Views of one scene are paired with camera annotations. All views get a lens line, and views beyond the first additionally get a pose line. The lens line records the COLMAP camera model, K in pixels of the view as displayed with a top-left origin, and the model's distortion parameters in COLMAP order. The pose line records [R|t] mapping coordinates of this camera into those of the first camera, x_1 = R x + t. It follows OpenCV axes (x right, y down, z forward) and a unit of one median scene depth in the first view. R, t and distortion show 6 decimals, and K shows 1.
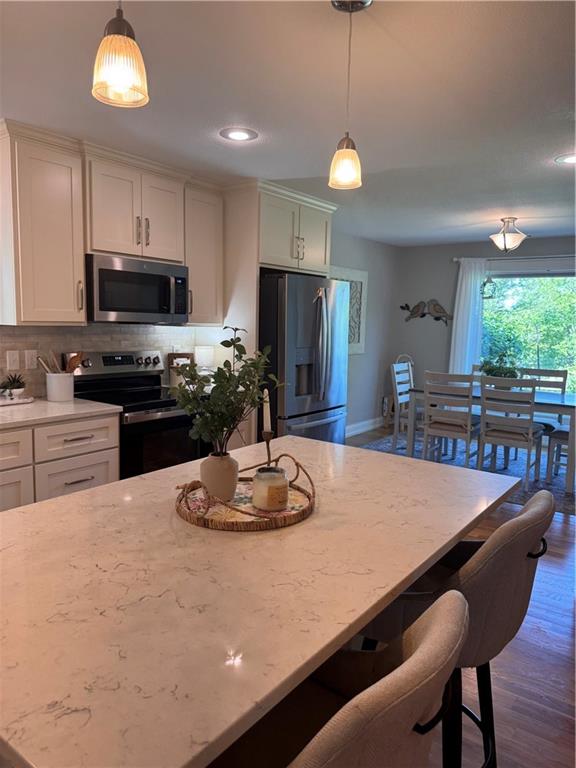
lens RADIAL K [[539.2, 0, 290.9], [0, 539.2, 380.8], [0, 0, 1]] dist [0.056404, 0.000372]
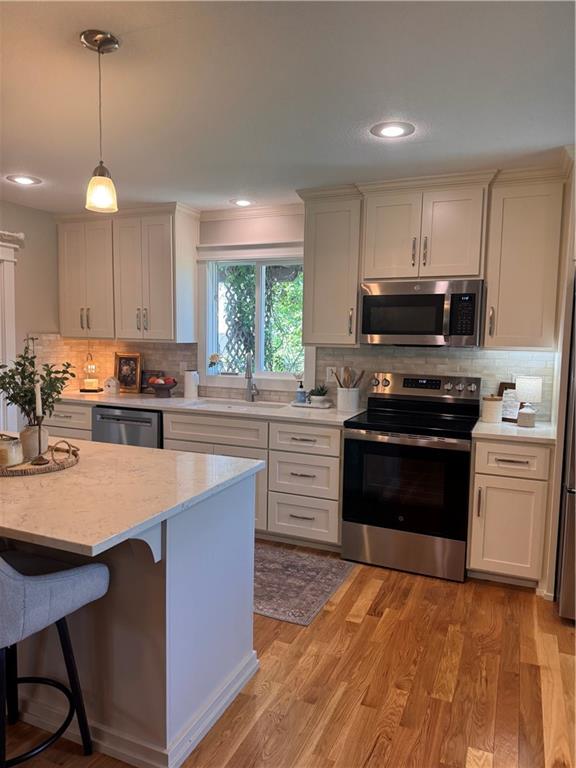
lens RADIAL K [[539.2, 0, 289.1], [0, 539.2, 388.4], [0, 0, 1]] dist [0.056404, 0.000372]
pose [[0.212848, 0.076439, -0.974091, 0.661173], [-0.120601, 0.991367, 0.051442, -0.056213], [0.969614, 0.106527, 0.220229, 0.605248]]
